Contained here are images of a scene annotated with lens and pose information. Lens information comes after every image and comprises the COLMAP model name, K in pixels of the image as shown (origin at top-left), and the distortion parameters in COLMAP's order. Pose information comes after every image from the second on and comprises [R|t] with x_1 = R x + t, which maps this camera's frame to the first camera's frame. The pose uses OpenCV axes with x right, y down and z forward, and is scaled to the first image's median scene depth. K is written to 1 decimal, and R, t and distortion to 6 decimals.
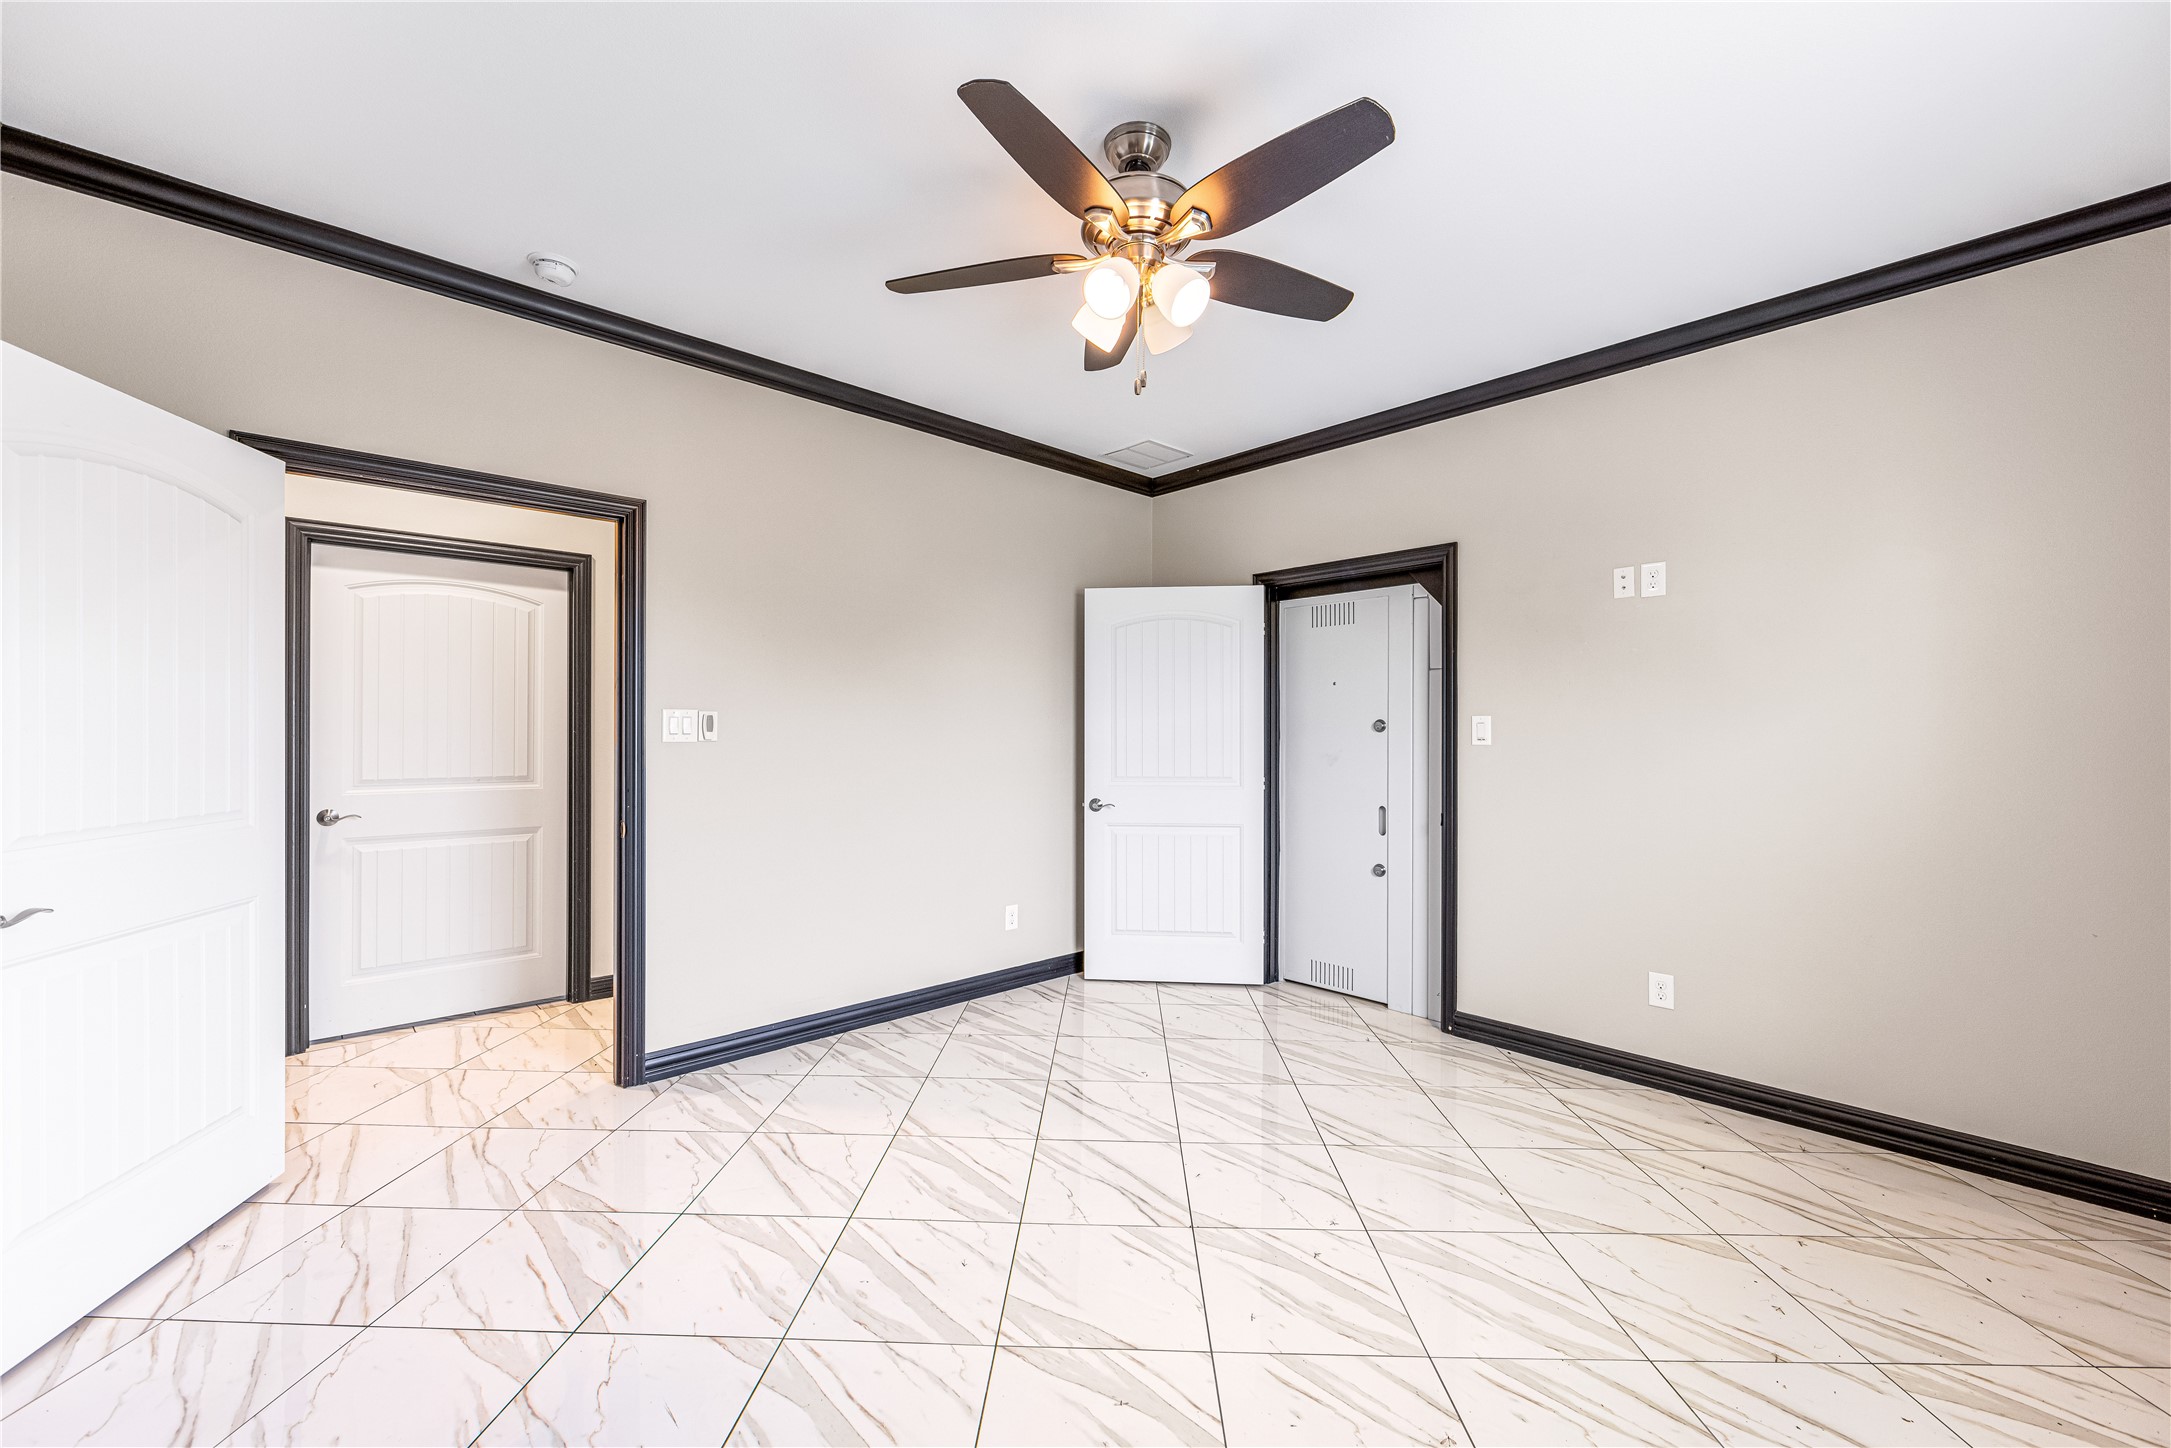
lens RADIAL K [[851.8, 0, 1097.4], [0, 851.8, 726.7], [0, 0, 1]] dist [-0.001675, -0.000375]
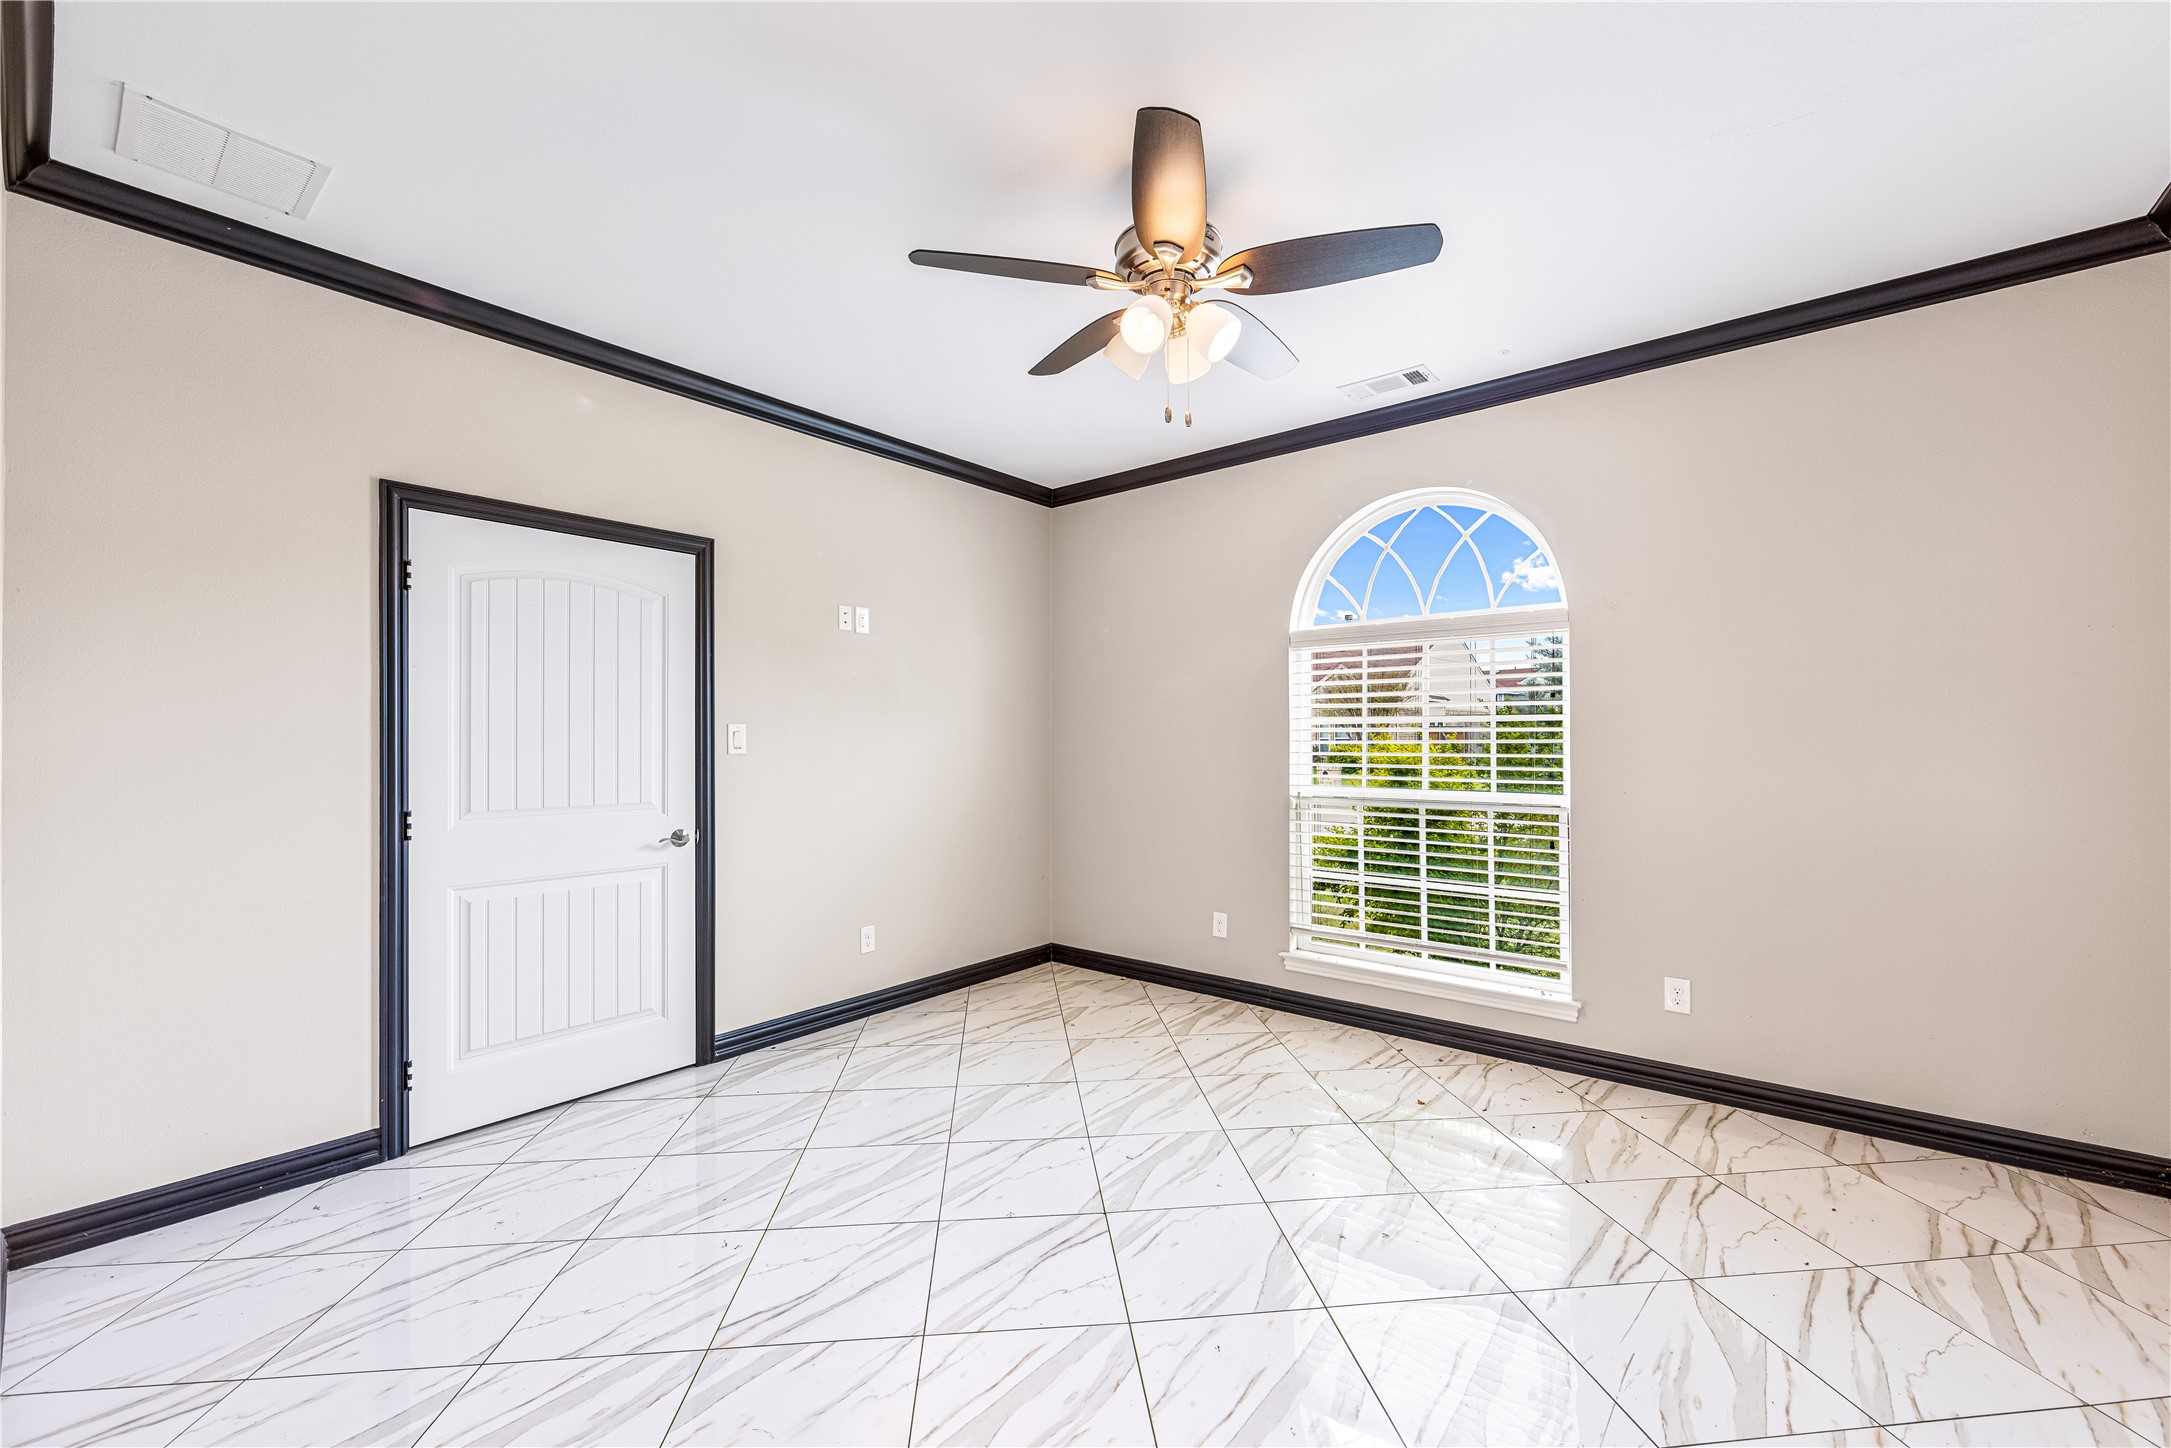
lens RADIAL K [[851.8, 0, 1097.4], [0, 851.8, 726.7], [0, 0, 1]] dist [-0.001675, -0.000375]
pose [[-0.124388, 0.010694, 0.992176, -0.703688], [-0.002413, 0.999936, -0.011080, 0.000668], [-0.992231, -0.003772, -0.124354, 0.860778]]
